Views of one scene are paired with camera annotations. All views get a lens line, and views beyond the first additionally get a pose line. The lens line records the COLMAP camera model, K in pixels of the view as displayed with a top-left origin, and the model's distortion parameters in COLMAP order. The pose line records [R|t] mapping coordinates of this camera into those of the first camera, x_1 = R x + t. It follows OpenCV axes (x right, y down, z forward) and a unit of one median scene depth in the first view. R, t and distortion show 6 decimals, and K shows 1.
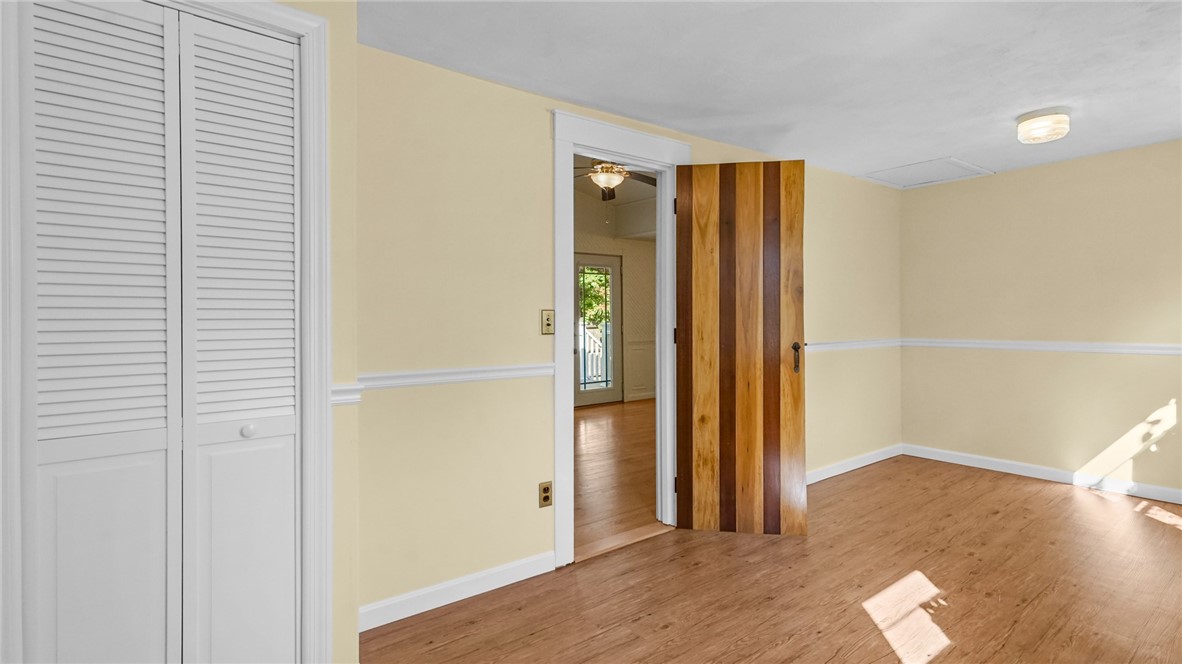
lens RADIAL K [[544.4, 0, 590.3], [0, 544.4, 320.9], [0, 0, 1]] dist [-0.000884, 0.000125]
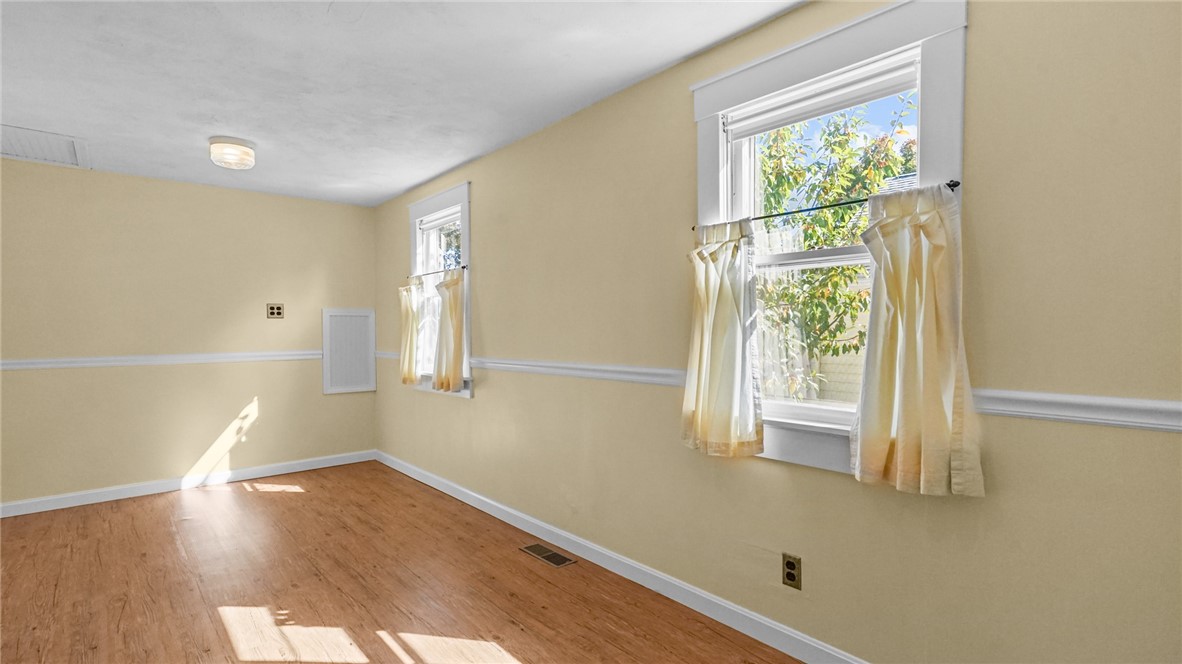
lens RADIAL K [[534.4, 0, 617.0], [0, 534.4, 345.1], [0, 0, 1]] dist [-0.029053, -0.000284]
pose [[-0.098924, -0.021537, 0.994862, -0.340486], [0.005352, 0.999740, 0.022175, 0.002353], [-0.995081, 0.007518, -0.098783, 0.433478]]
